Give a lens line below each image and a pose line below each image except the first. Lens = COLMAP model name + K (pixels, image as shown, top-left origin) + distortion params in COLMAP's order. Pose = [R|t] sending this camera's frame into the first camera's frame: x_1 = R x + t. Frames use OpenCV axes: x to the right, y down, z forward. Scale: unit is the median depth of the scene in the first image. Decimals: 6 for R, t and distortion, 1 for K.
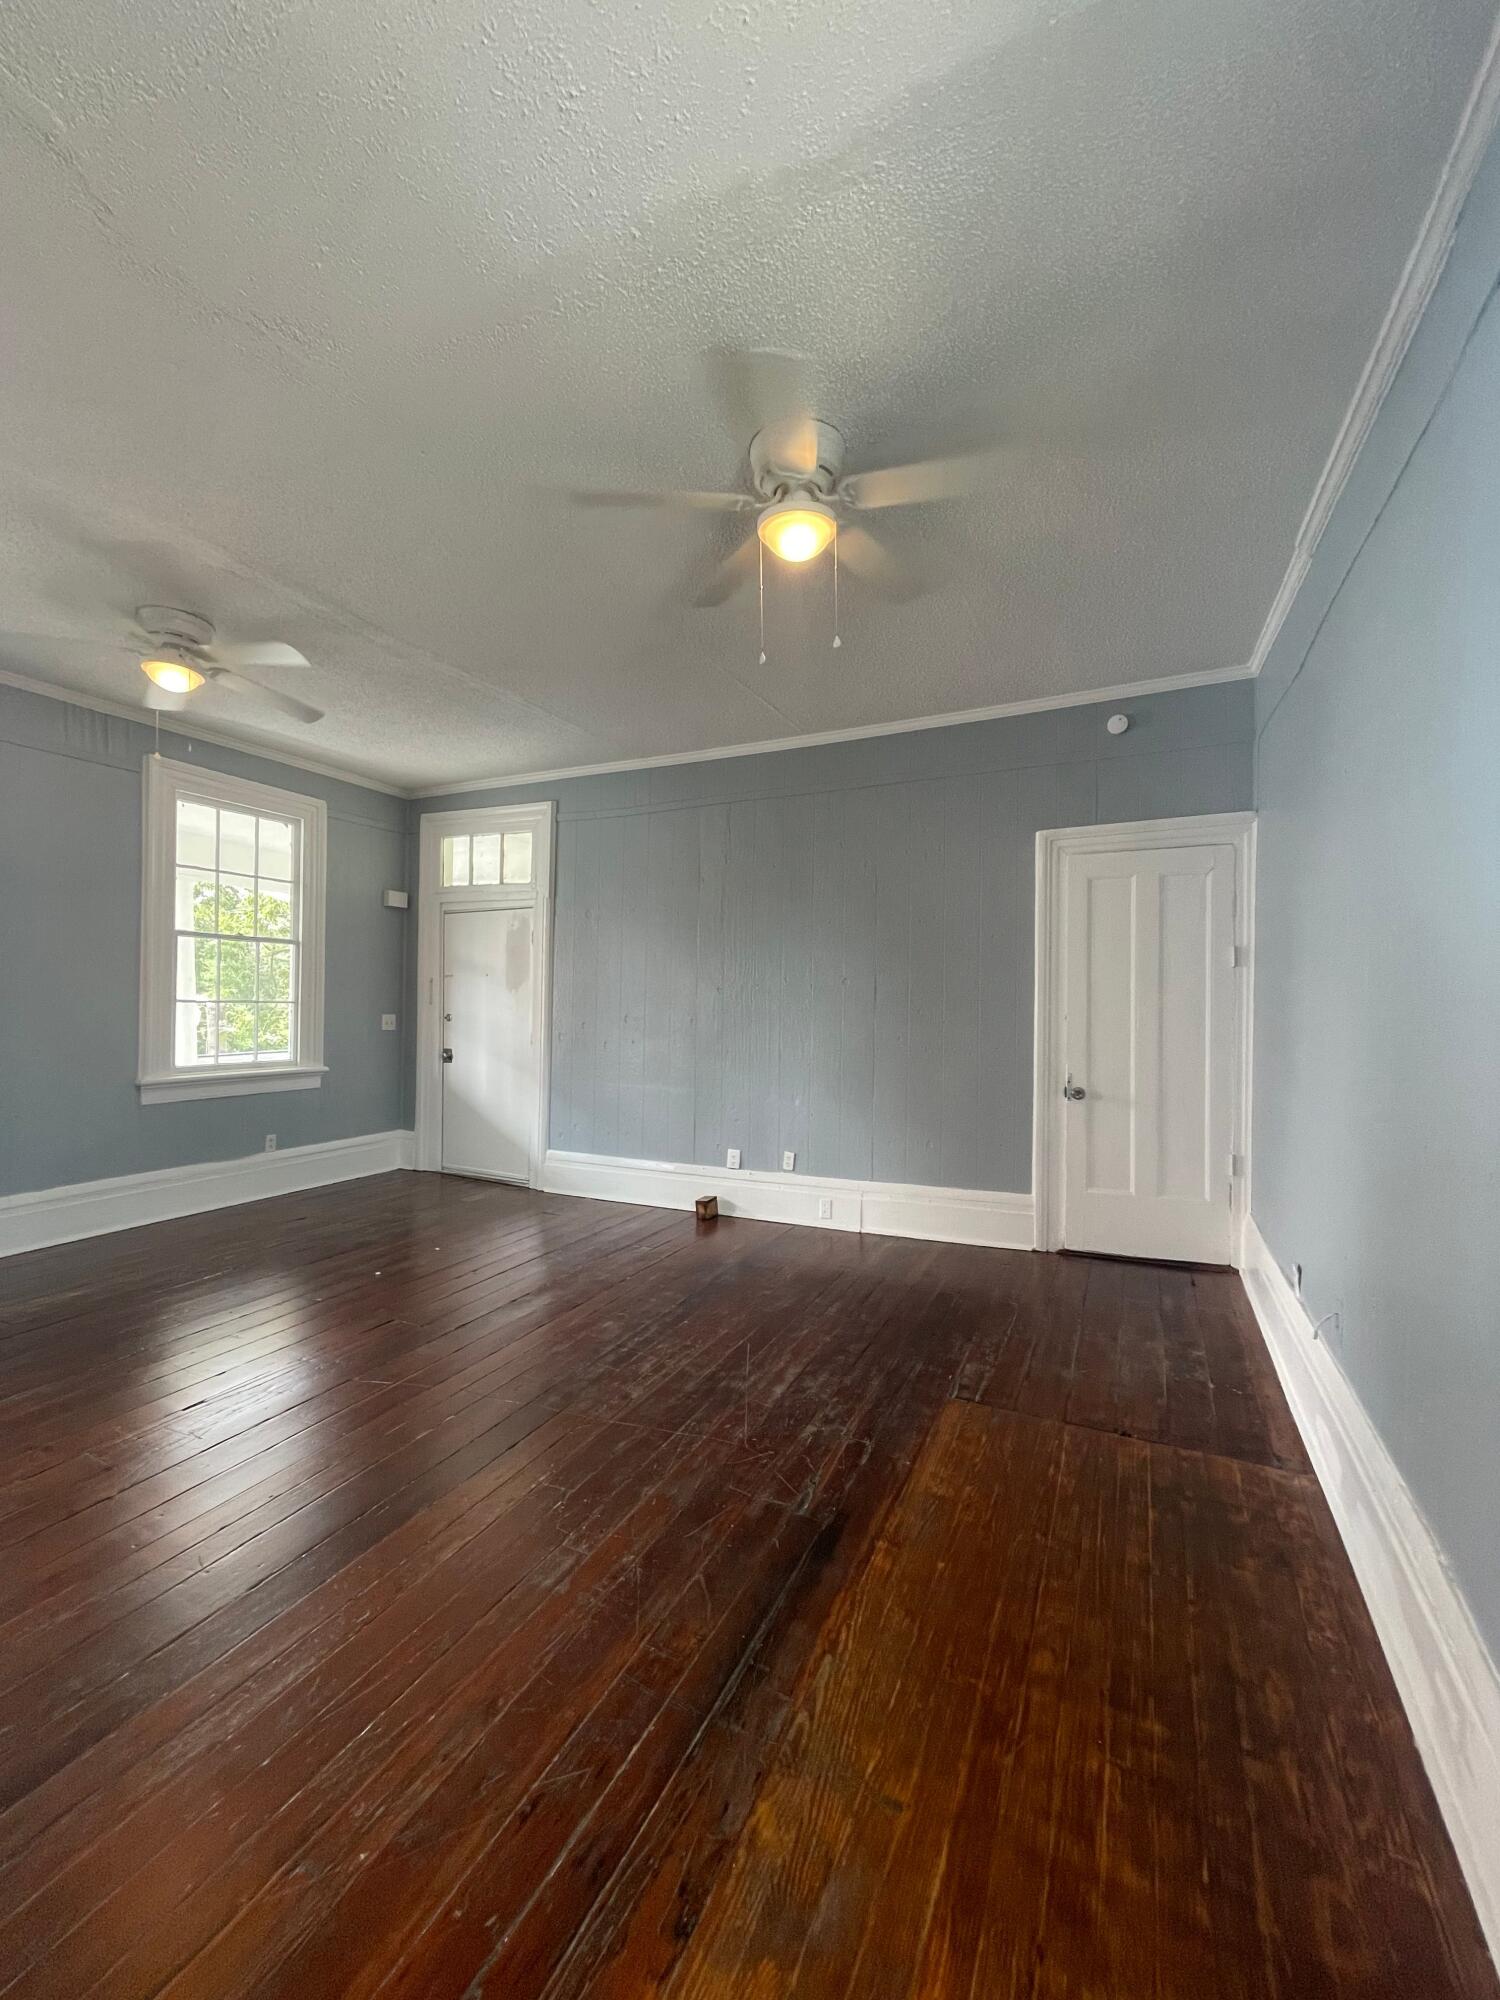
lens RADIAL K [[808.3, 0, 738.7], [0, 808.3, 998.2], [0, 0, 1]] dist [-0.003802, 0.000409]
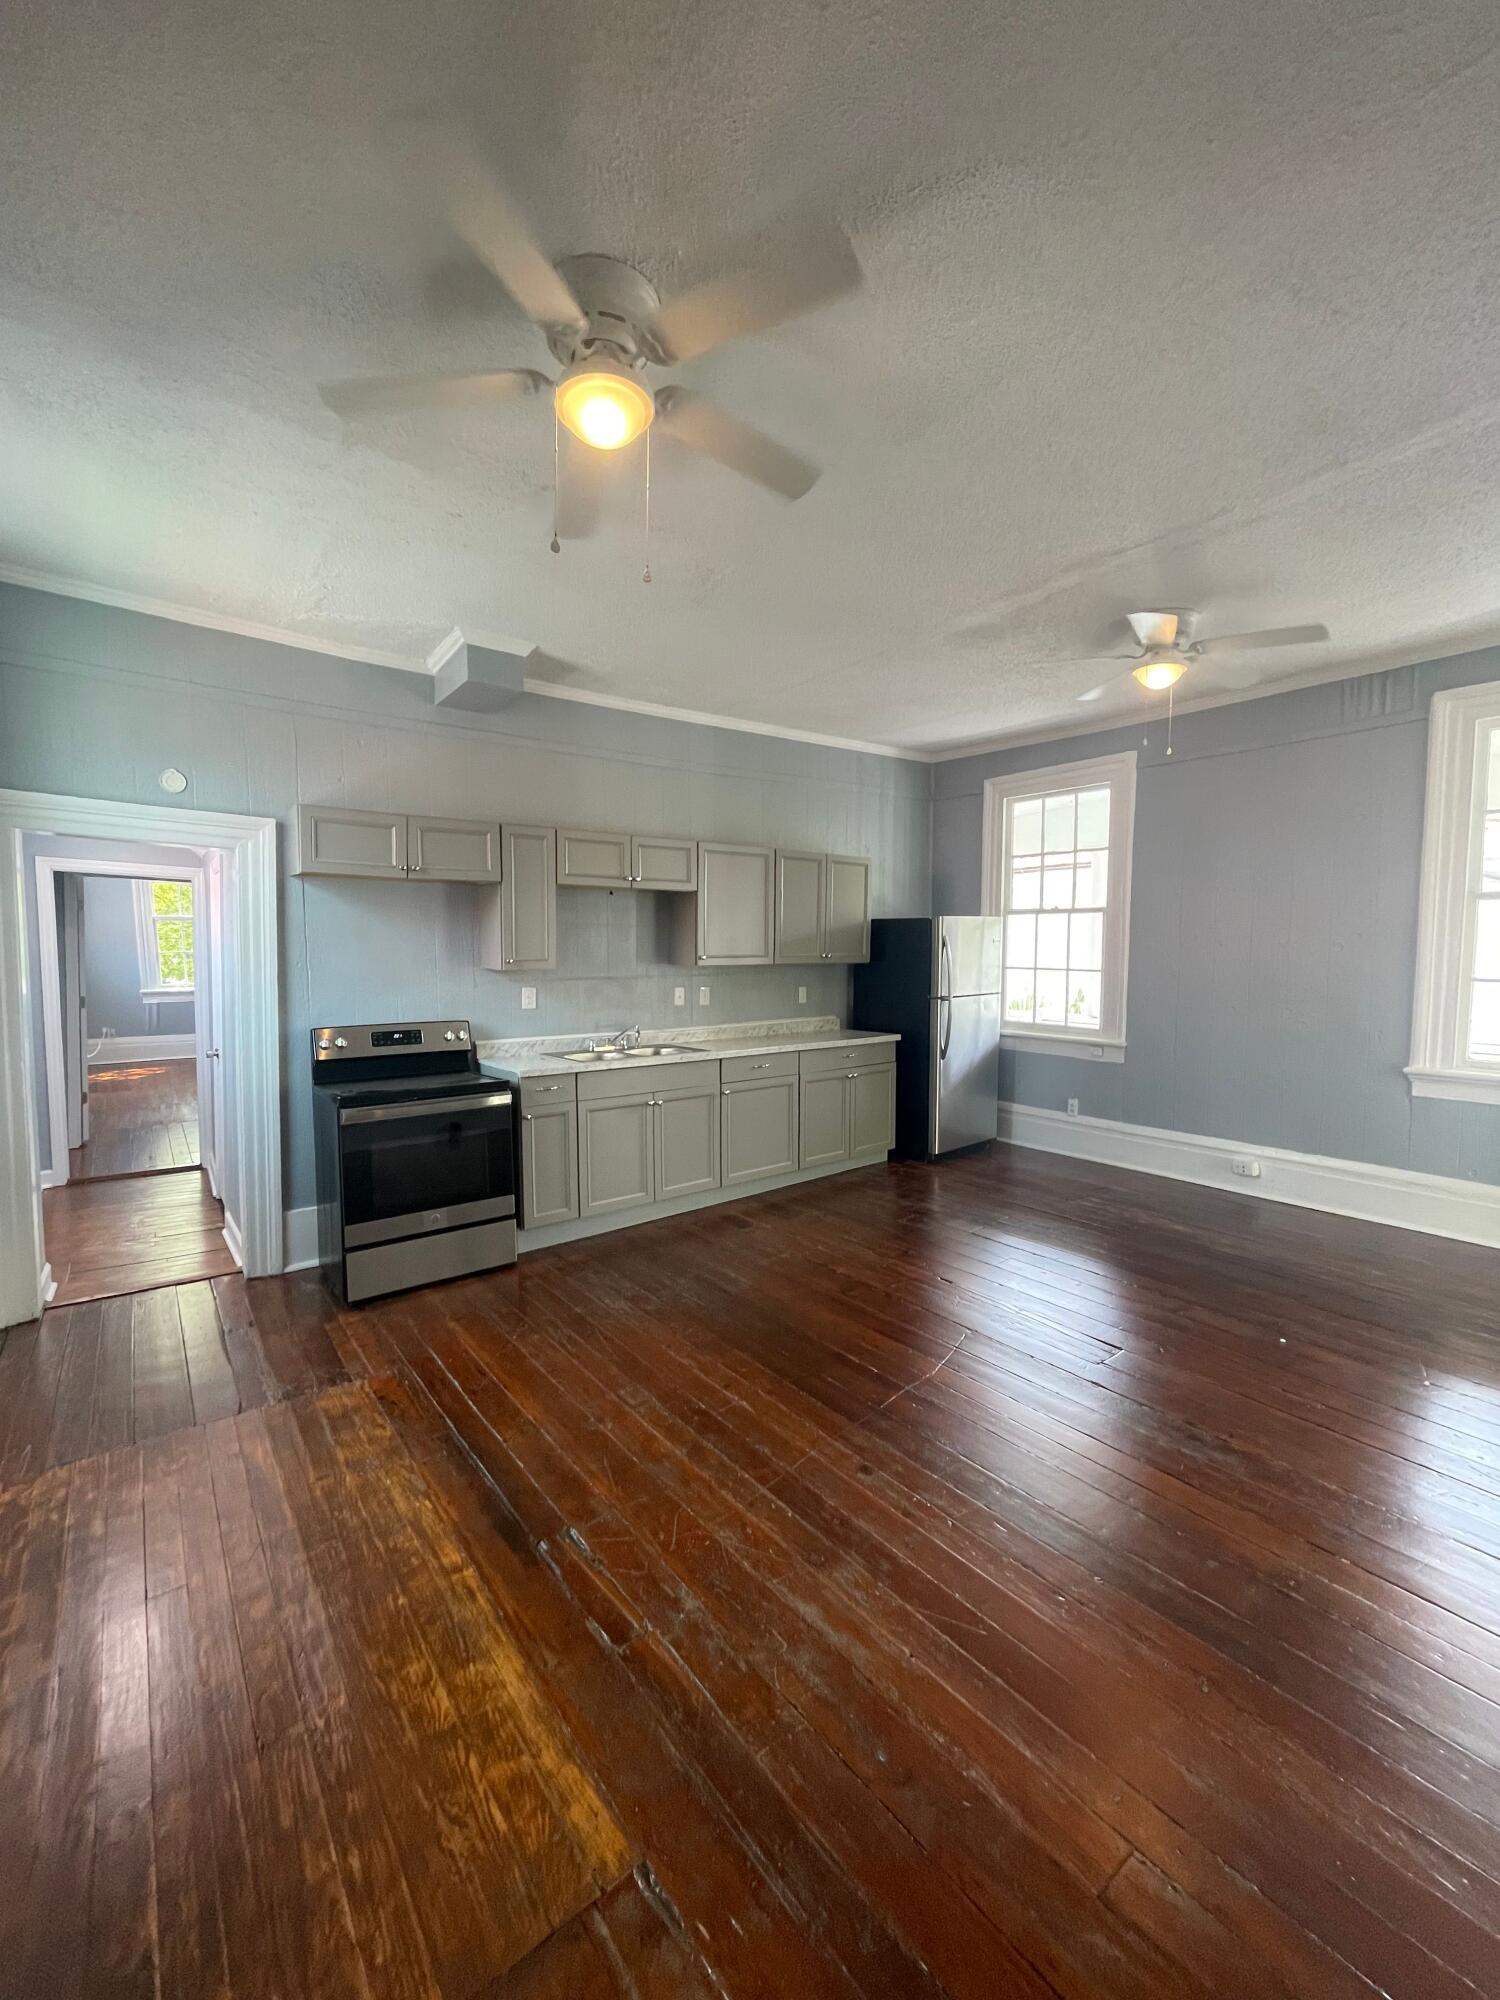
lens RADIAL K [[808.3, 0, 737.2], [0, 808.3, 1000.1], [0, 0, 1]] dist [-0.003802, 0.000409]
pose [[-0.441274, 0.055416, -0.895660, 0.586351], [-0.003523, 0.997977, 0.063483, -0.025642], [0.897365, 0.031169, -0.440186, 1.168965]]
